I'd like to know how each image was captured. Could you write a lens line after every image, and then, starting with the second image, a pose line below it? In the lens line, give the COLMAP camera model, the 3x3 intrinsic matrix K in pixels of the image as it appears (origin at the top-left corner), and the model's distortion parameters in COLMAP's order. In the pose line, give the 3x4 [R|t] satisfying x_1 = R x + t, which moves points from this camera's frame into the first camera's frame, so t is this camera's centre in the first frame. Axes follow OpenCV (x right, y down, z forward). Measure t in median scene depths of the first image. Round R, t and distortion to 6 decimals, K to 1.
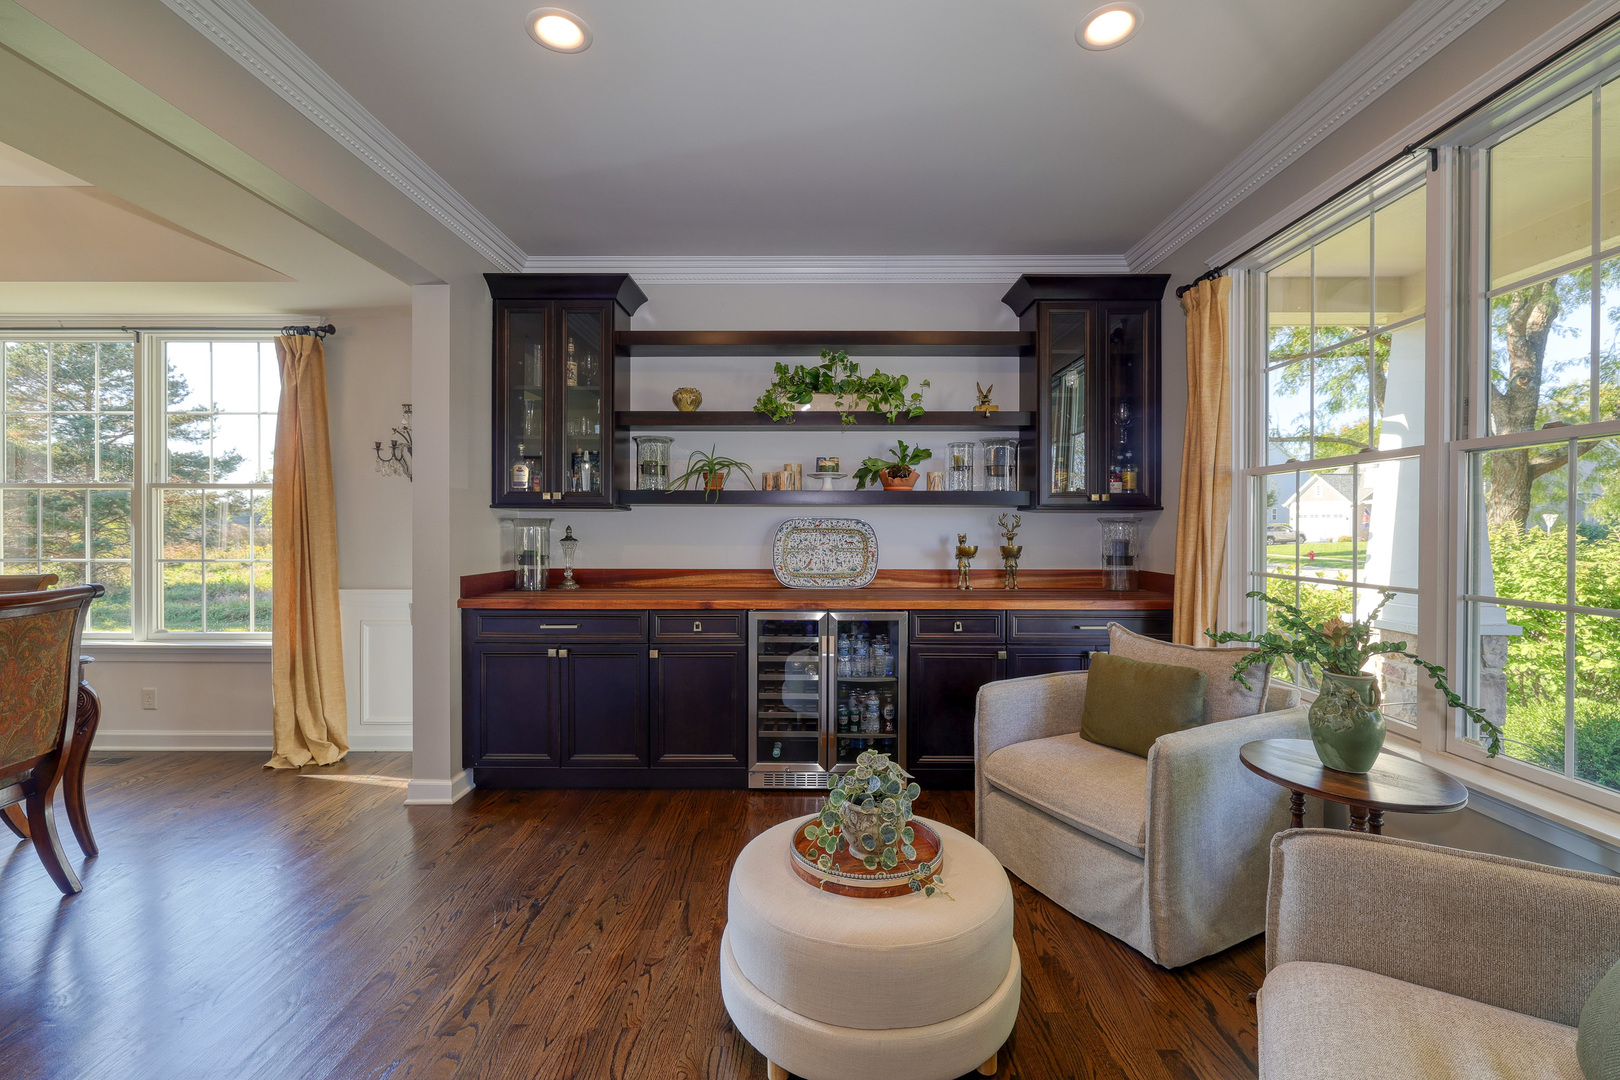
lens RADIAL K [[684.9, 0, 812.8], [0, 684.9, 527.9], [0, 0, 1]] dist [-0.000773, 0.000256]
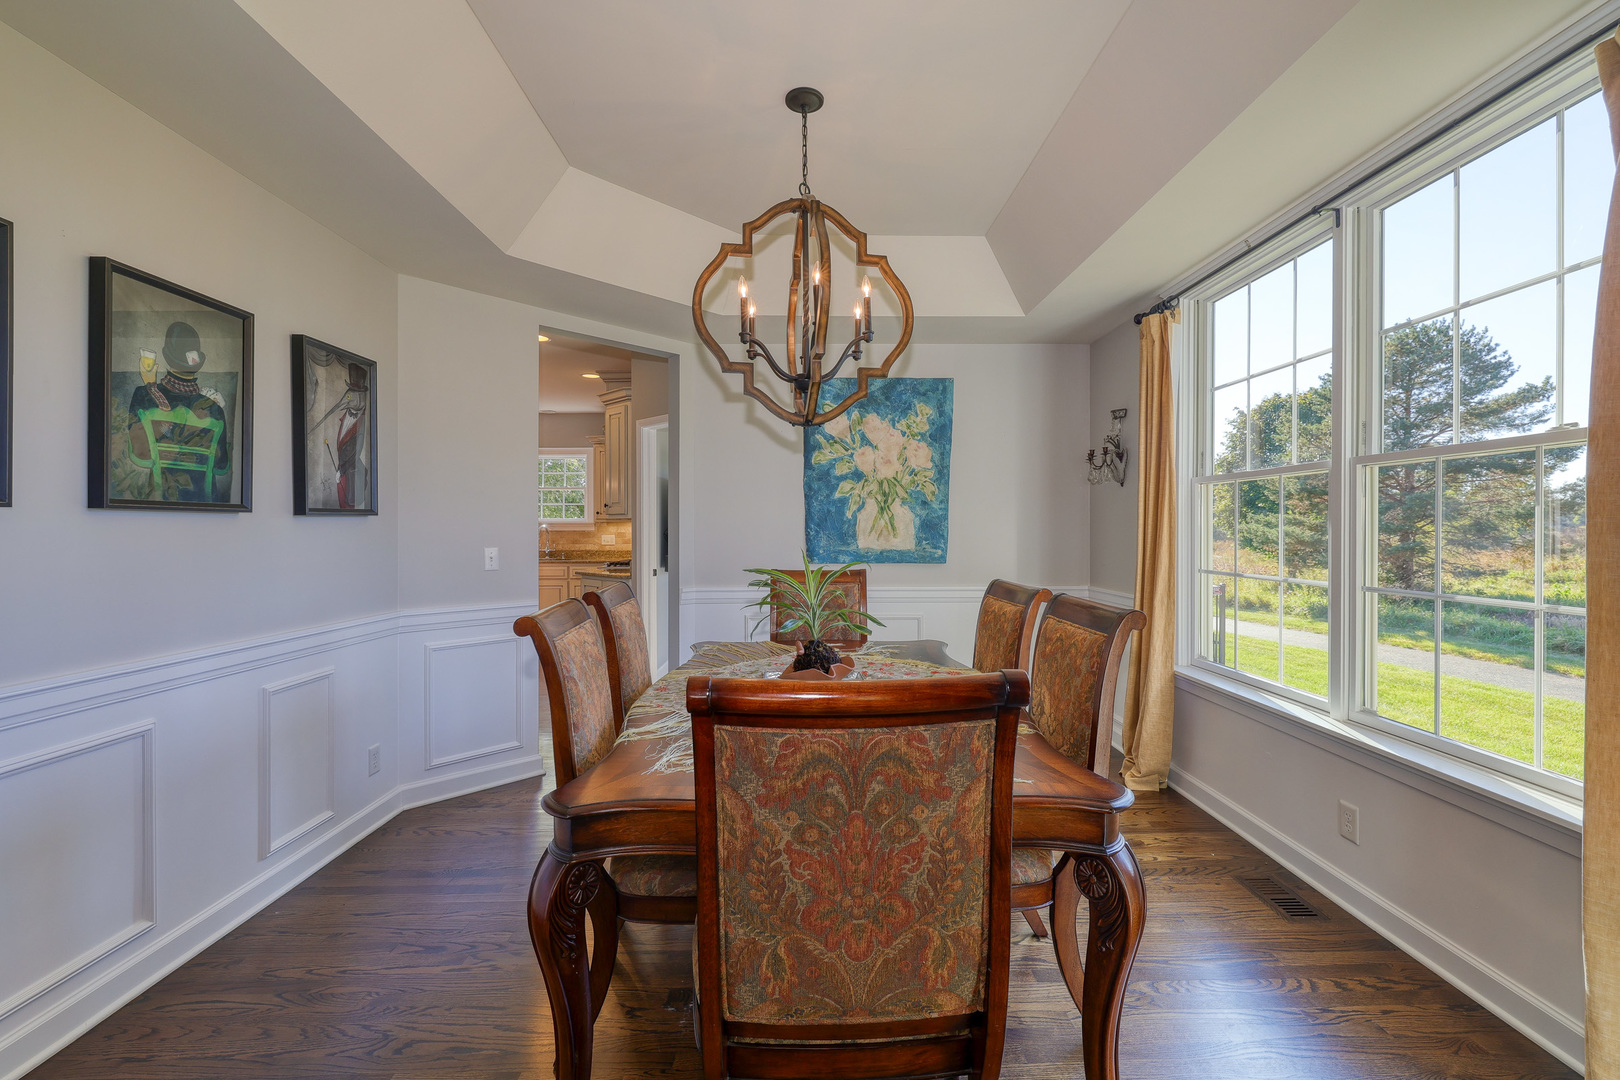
lens RADIAL K [[684.9, 0, 812.8], [0, 684.9, 527.9], [0, 0, 1]] dist [-0.000773, 0.000256]
pose [[0.023376, 0.003022, -0.999722, -0.088157], [-0.007778, 0.999966, 0.002841, -0.000351], [0.999696, 0.007709, 0.023398, 0.118973]]
